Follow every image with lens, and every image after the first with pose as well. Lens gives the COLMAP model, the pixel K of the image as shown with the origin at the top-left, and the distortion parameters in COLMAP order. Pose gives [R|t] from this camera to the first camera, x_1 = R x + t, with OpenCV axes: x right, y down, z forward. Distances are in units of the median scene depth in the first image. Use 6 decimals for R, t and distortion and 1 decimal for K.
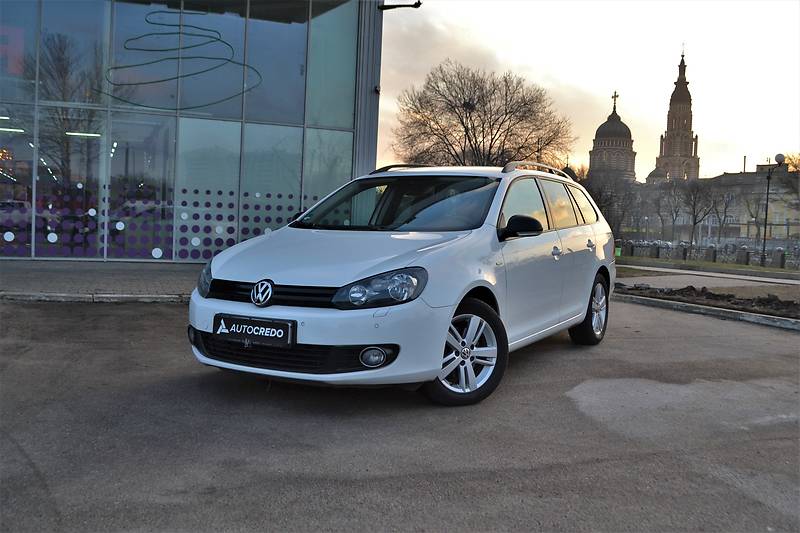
lens RADIAL K [[789.2, 0, 399.8], [0, 789.2, 287.7], [0, 0, 1]] dist [-0.072170, 0.000000]
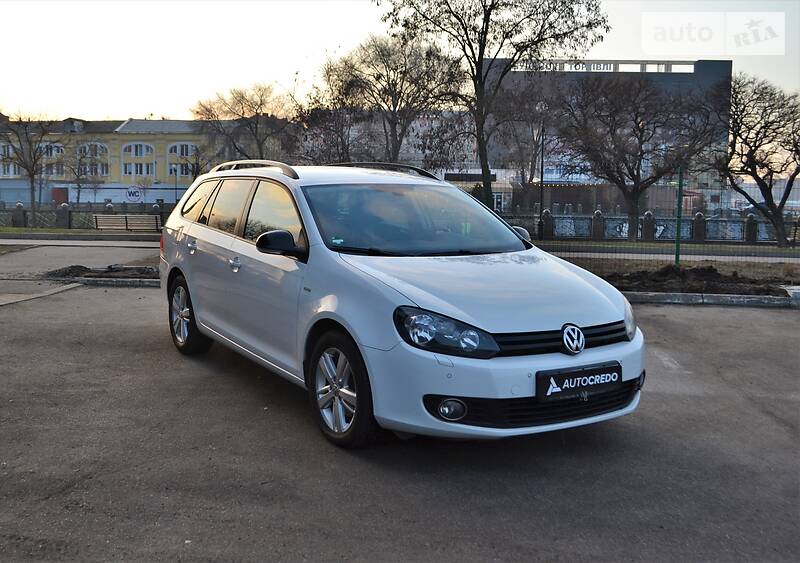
lens RADIAL K [[859.8, 0, 366.6], [0, 859.8, 280.2], [0, 0, 1]] dist [-0.075622, 0.000000]
pose [[0.495916, -0.118484, 0.860249, -0.308669], [0.071620, 0.992853, 0.095460, -0.047034], [-0.865412, 0.014270, 0.500858, 0.190791]]
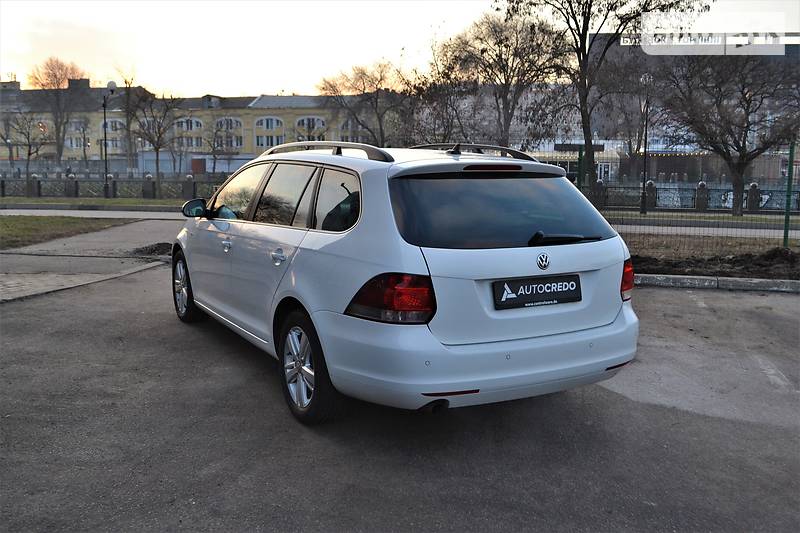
lens RADIAL K [[789.2, 0, 394.9], [0, 789.2, 271.4], [0, 0, 1]] dist [-0.072170, 0.000000]
pose [[0.589251, -0.144562, 0.794912, -0.223079], [0.075354, 0.989408, 0.124075, -0.052257], [-0.804428, -0.013211, 0.593903, 0.209110]]
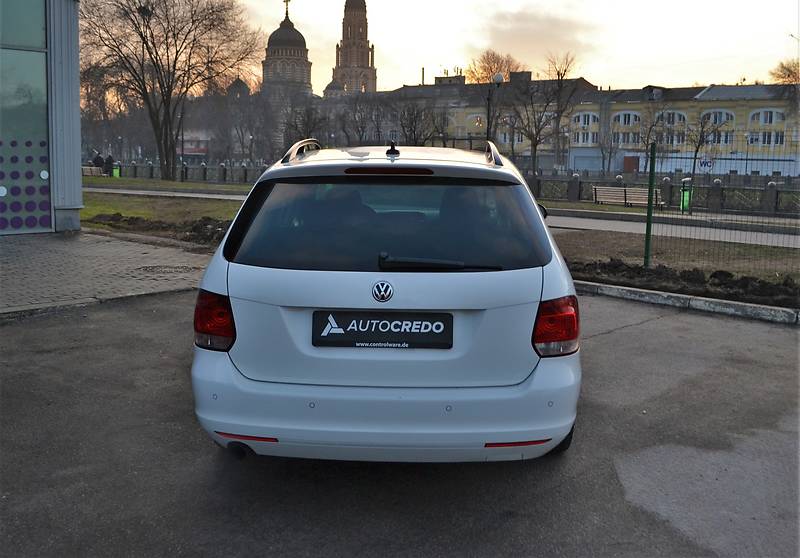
lens RADIAL K [[853.5, 0, 400.6], [0, 853.5, 281.6], [0, 0, 1]] dist [-0.055060, 0.000000]
pose [[0.919642, -0.080982, 0.384319, -0.077586], [0.047942, 0.994341, 0.094801, -0.043388], [-0.389822, -0.068757, 0.918320, 0.126883]]
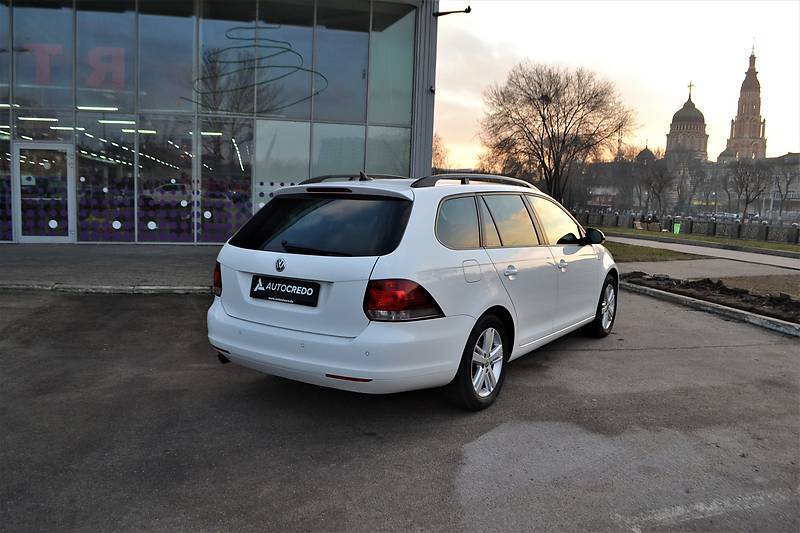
lens RADIAL K [[645.8, 0, 406.8], [0, 645.8, 289.0], [0, 0, 1]] dist [-0.086710, 0.017613]
pose [[0.988348, 0.015130, -0.151459, 0.079484], [-0.005685, 0.998023, 0.062596, -0.028110], [0.152107, -0.061006, 0.986479, 0.088068]]
